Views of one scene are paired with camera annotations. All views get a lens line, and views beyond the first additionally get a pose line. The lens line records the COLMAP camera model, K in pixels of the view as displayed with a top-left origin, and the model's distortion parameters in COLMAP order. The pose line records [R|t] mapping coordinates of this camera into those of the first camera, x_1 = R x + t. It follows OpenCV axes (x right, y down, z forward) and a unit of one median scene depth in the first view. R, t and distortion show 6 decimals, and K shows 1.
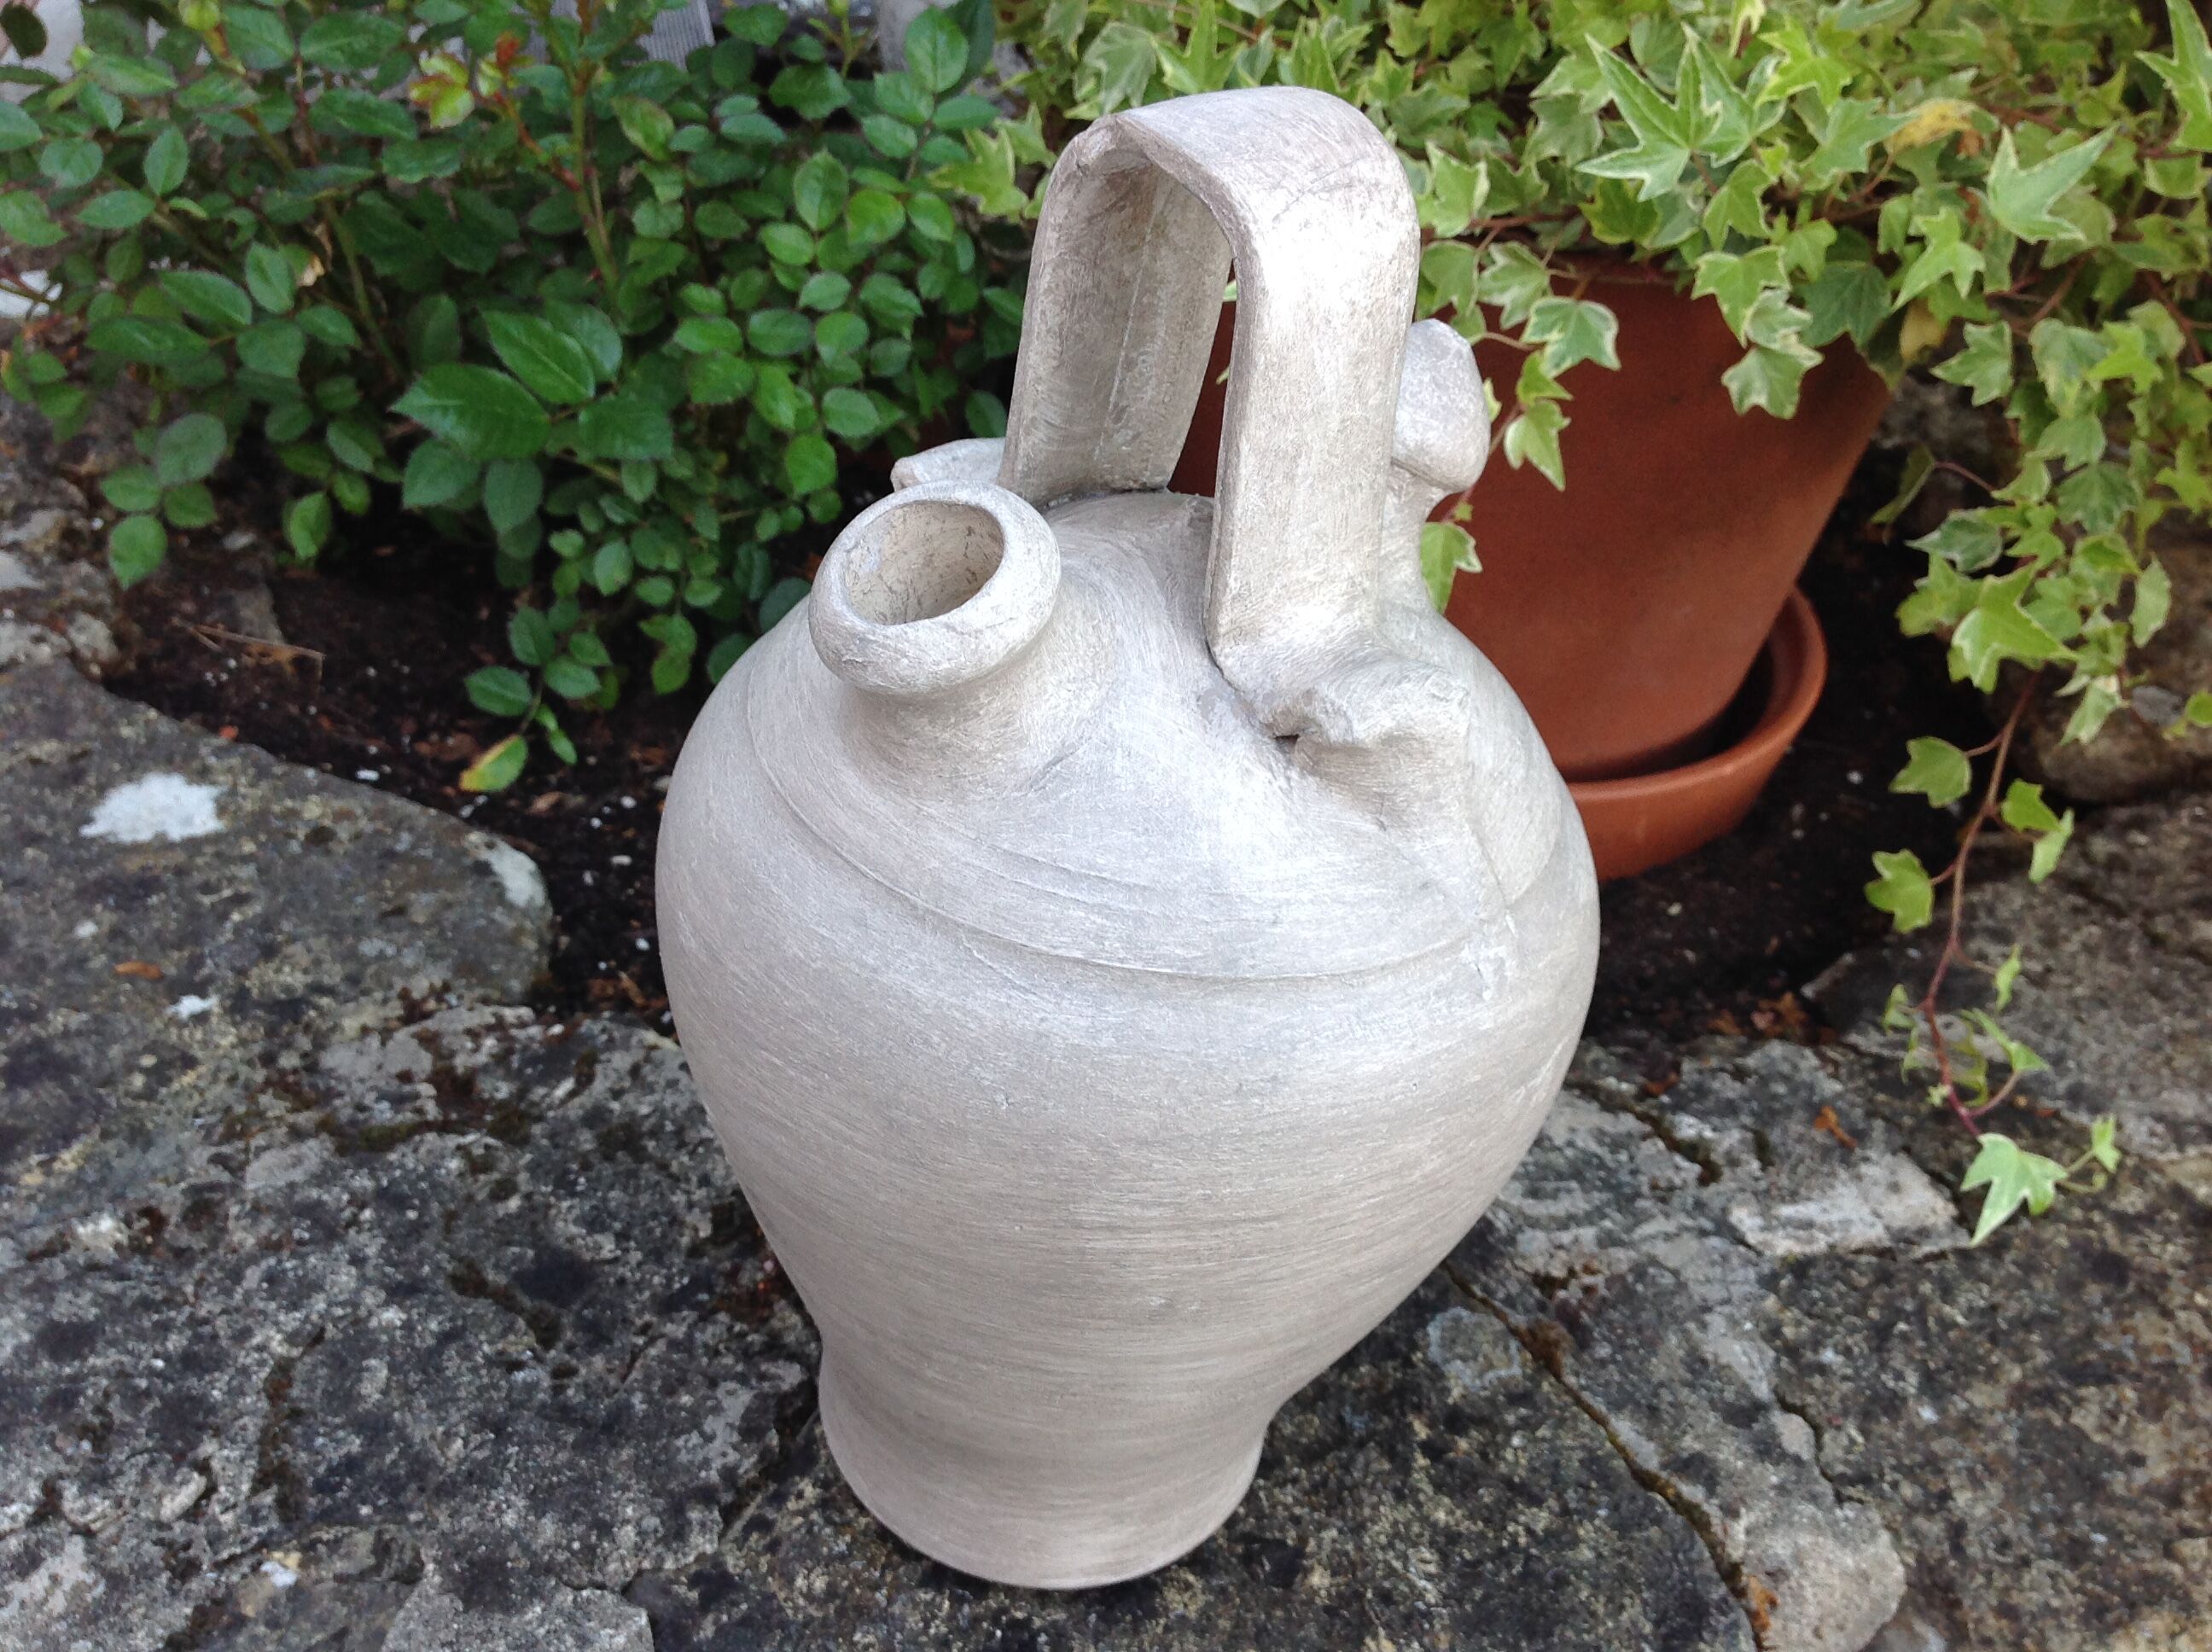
lens RADIAL K [[2157.4, 0, 1104.3], [0, 2157.4, 817.6], [0, 0, 1]] dist [-0.025970, 0.000000]
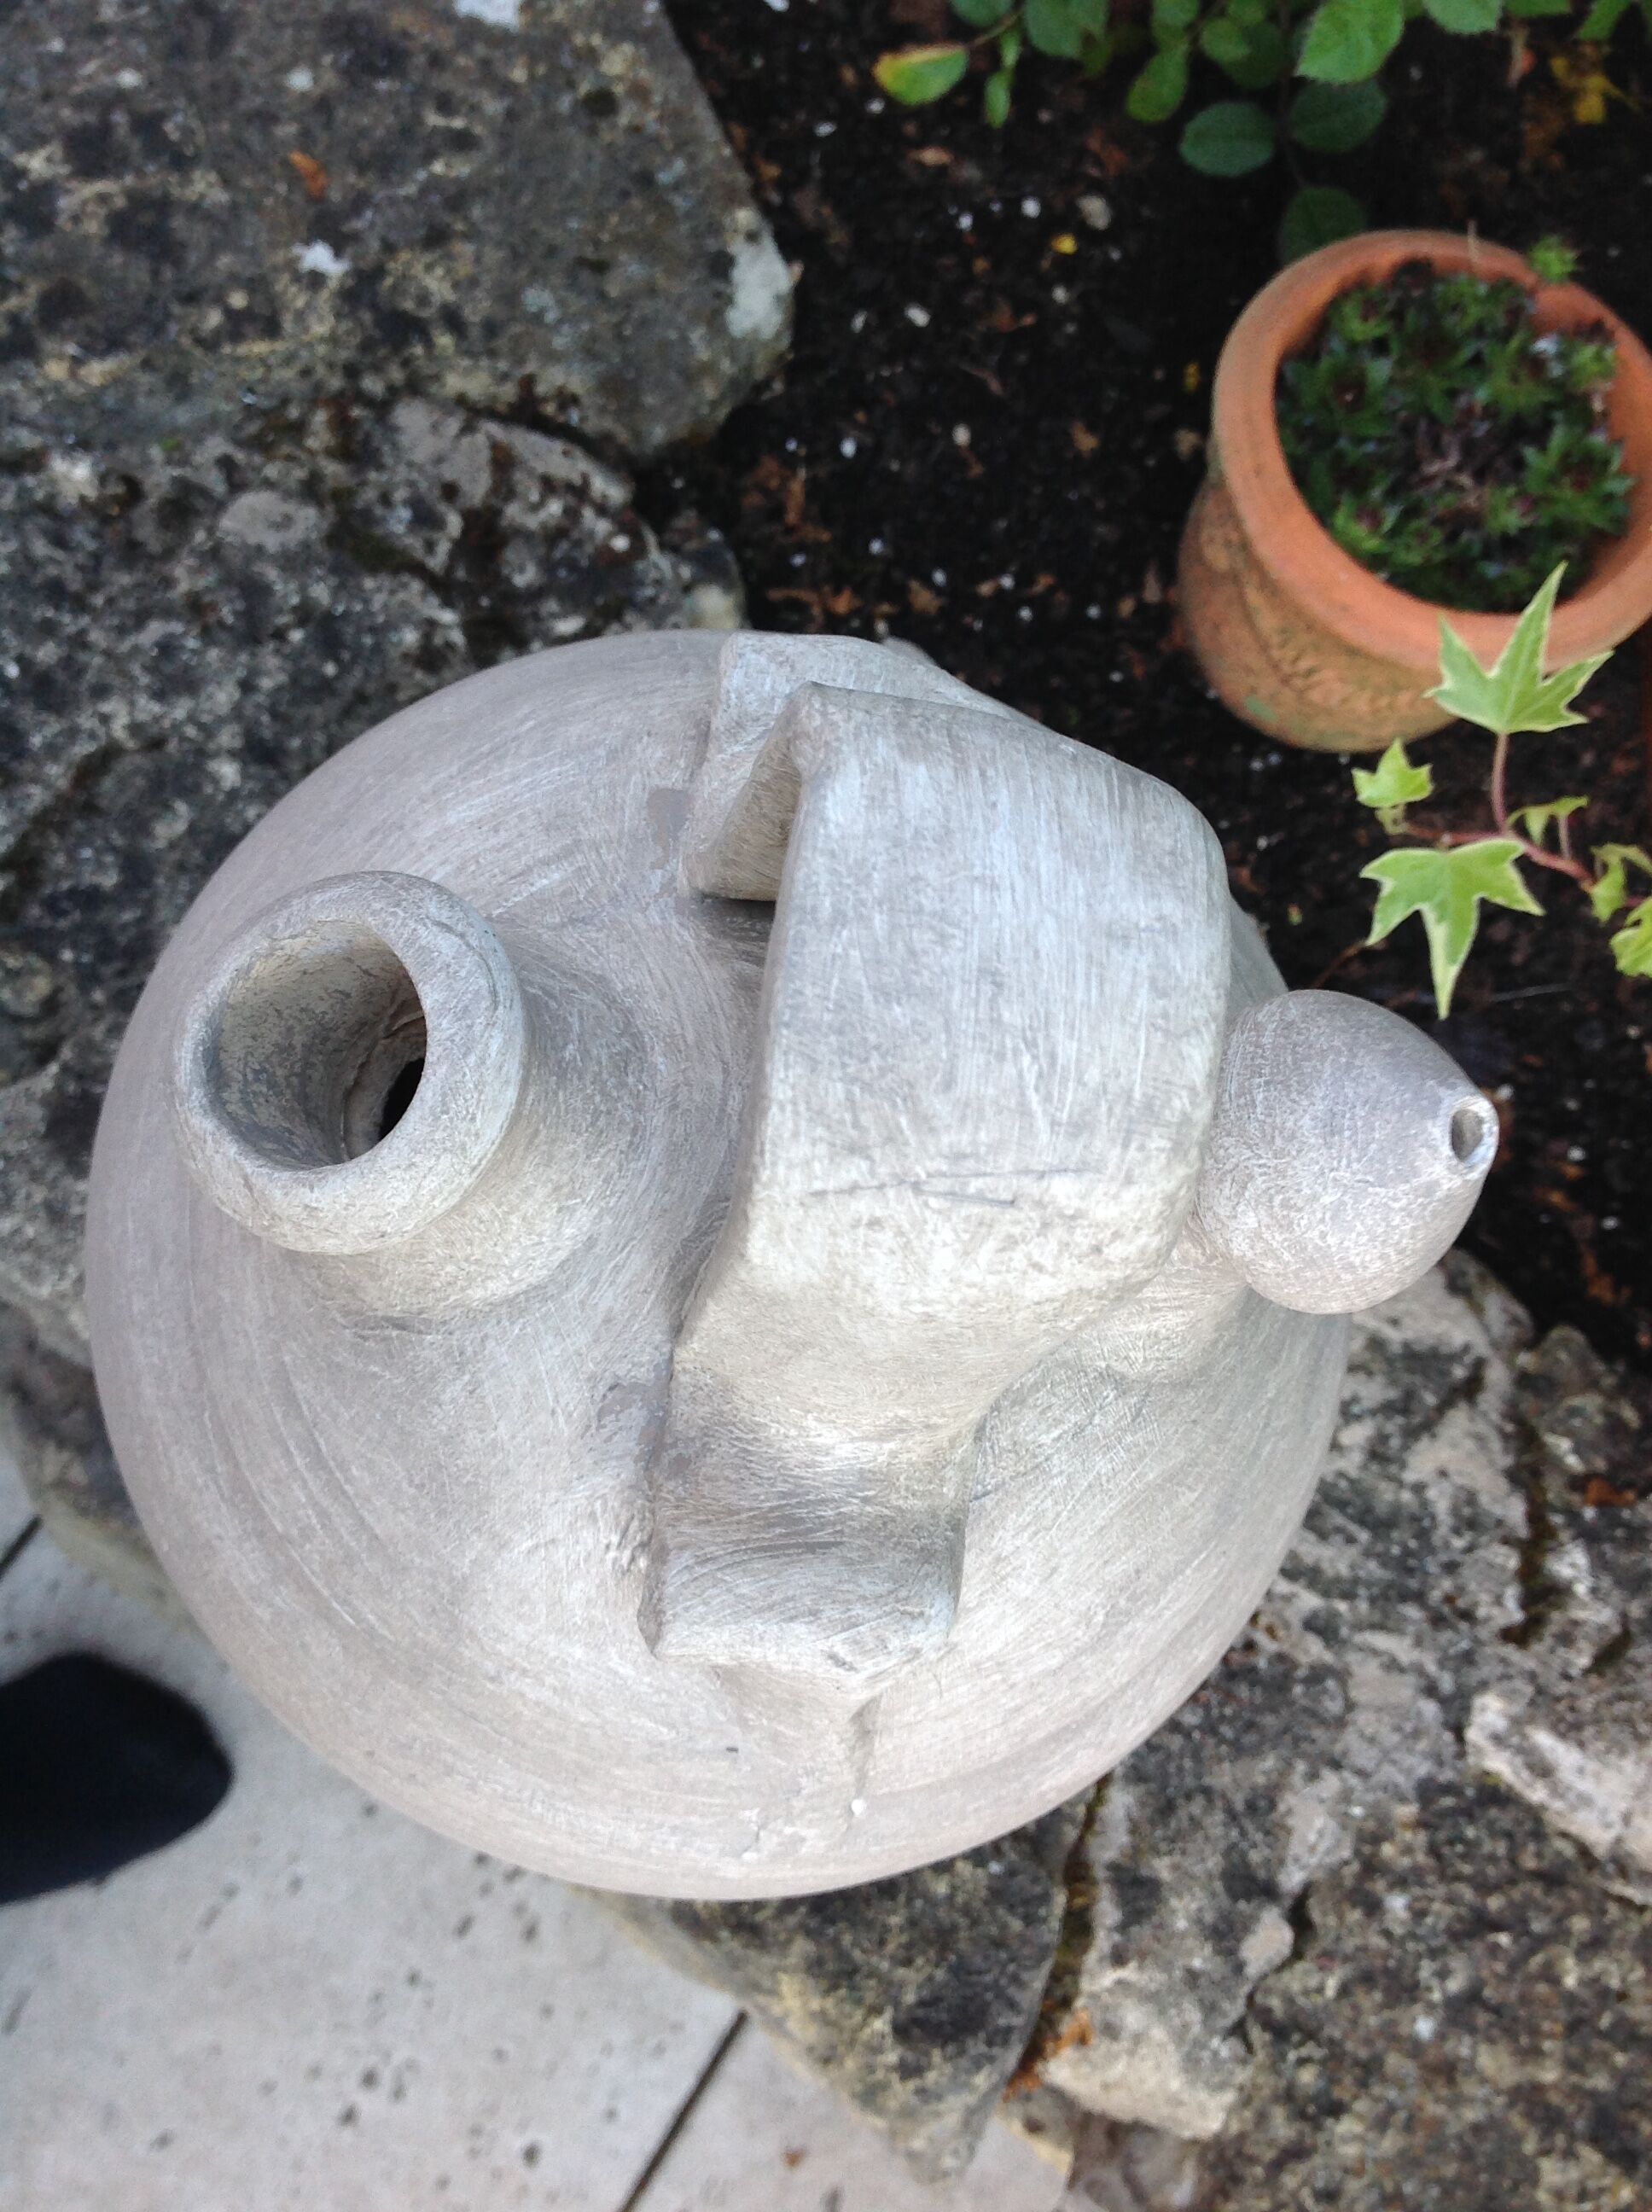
lens RADIAL K [[2157.4, 0, 820.2], [0, 2157.4, 1111.4], [0, 0, 1]] dist [-0.025970, 0.000000]
pose [[0.714720, 0.684529, -0.143511, 0.078206], [-0.471911, 0.623422, 0.623414, -0.346141], [0.516213, -0.377842, 0.768609, 0.332435]]
